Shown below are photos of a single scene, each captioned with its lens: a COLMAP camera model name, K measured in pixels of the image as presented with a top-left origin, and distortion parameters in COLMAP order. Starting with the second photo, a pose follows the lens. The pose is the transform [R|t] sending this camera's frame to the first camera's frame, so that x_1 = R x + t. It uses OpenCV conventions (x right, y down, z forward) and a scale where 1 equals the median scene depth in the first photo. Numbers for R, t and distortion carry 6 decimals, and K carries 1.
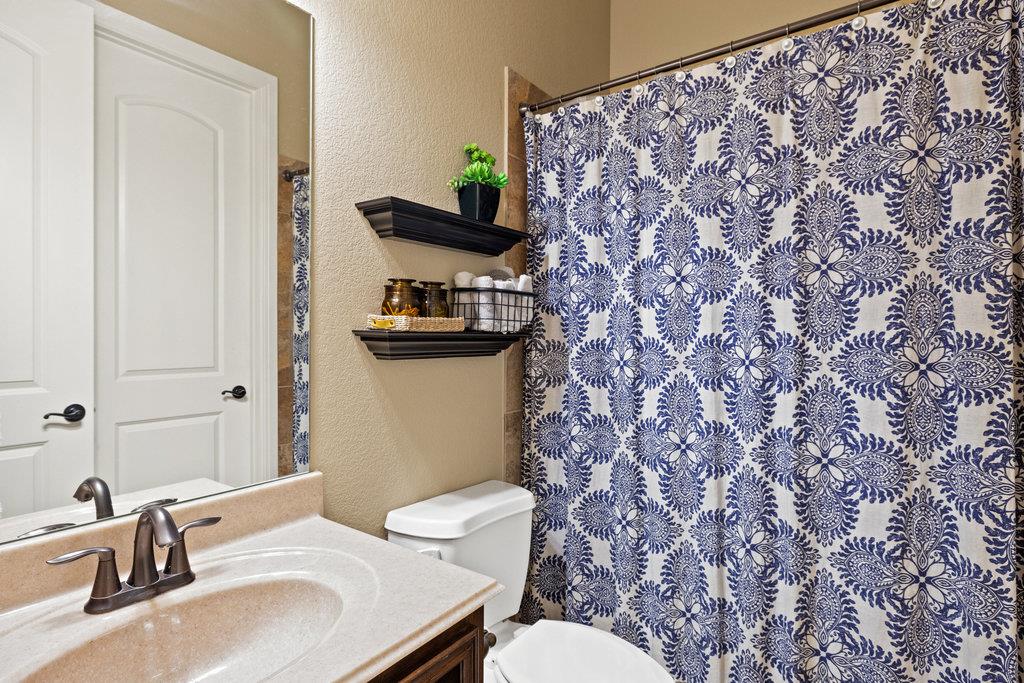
lens RADIAL K [[555.5, 0, 511.8], [0, 555.5, 337.9], [0, 0, 1]] dist [-0.005938, -0.000125]
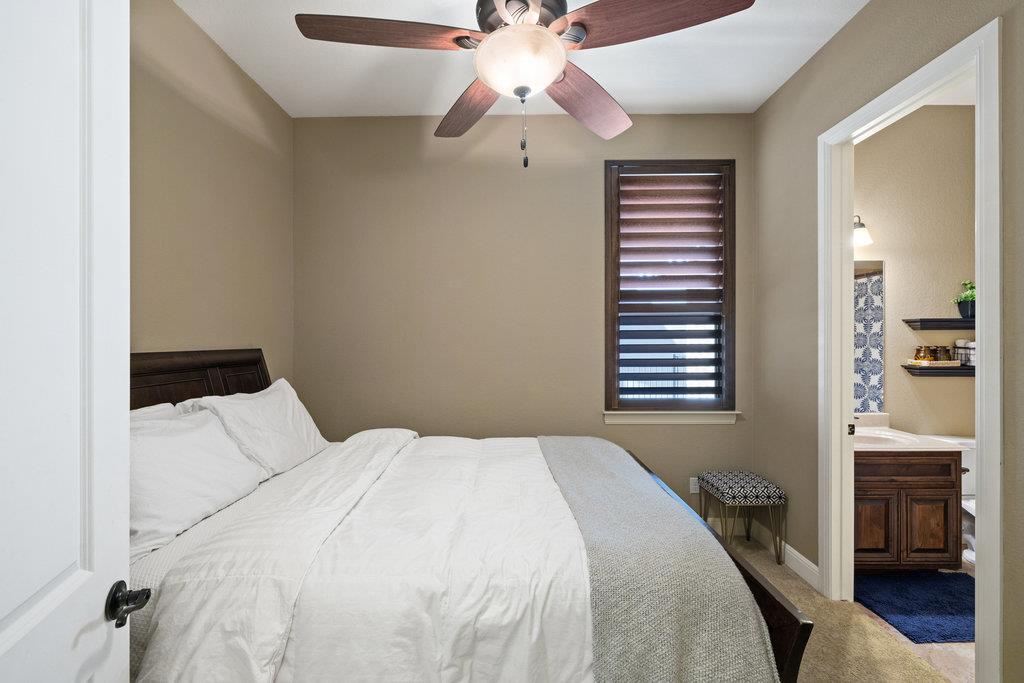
lens RADIAL K [[433.2, 0, 509.4], [0, 433.2, 339.0], [0, 0, 1]] dist [-0.001501, -0.000301]
pose [[0.581236, -0.006046, -0.813713, 0.327467], [-0.003321, 0.999946, -0.009801, -0.114236], [0.813729, 0.008399, 0.581184, -1.802271]]
